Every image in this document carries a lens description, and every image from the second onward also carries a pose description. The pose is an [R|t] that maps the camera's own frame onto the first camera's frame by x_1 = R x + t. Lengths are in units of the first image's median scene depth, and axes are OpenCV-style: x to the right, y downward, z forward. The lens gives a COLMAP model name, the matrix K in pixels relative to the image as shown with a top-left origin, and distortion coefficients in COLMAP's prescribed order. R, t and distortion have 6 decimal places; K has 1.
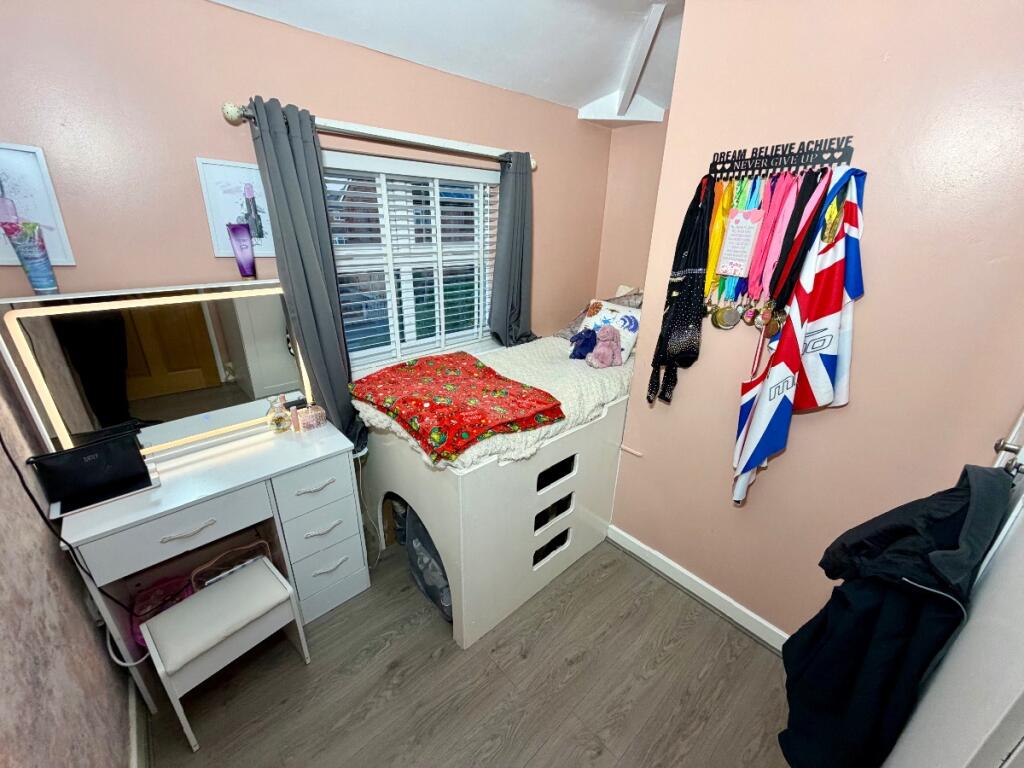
lens RADIAL K [[405.0, 0, 509.6], [0, 405.0, 384.2], [0, 0, 1]] dist [-0.000358, -0.000839]
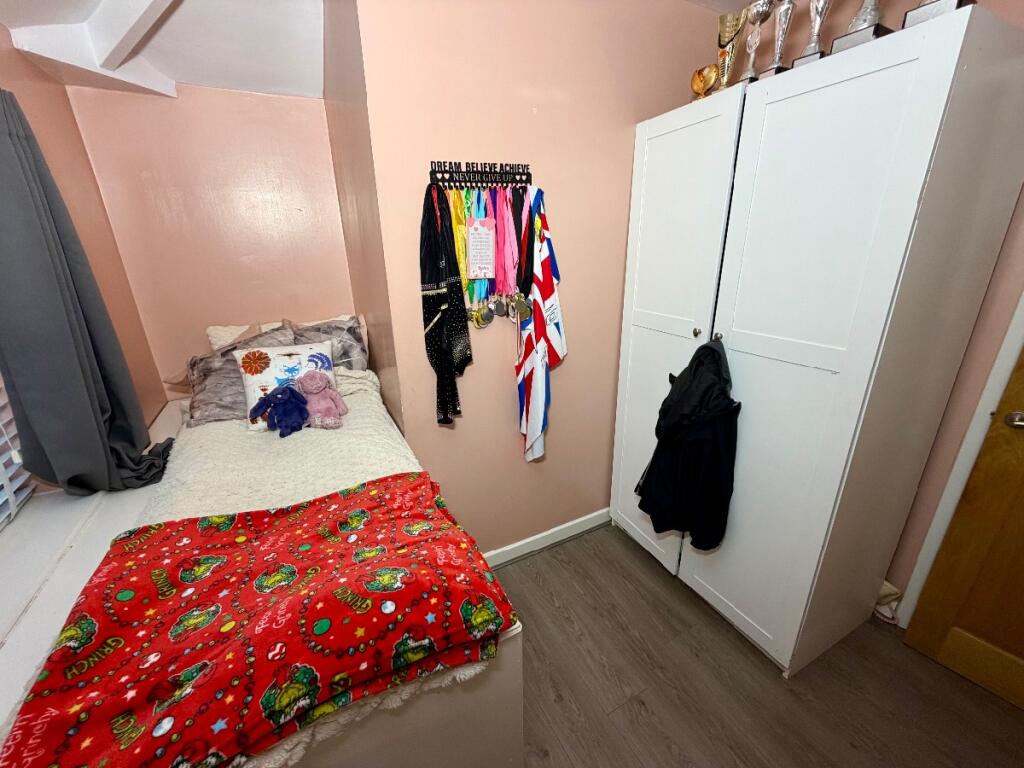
lens RADIAL K [[410.5, 0, 511.2], [0, 410.5, 380.0], [0, 0, 1]] dist [0.002545, 0.000272]
pose [[0.253744, -0.342507, 0.904601, -0.529394], [0.382926, 0.894374, 0.231222, -0.254942], [-0.888246, 0.287724, 0.358097, 0.629650]]
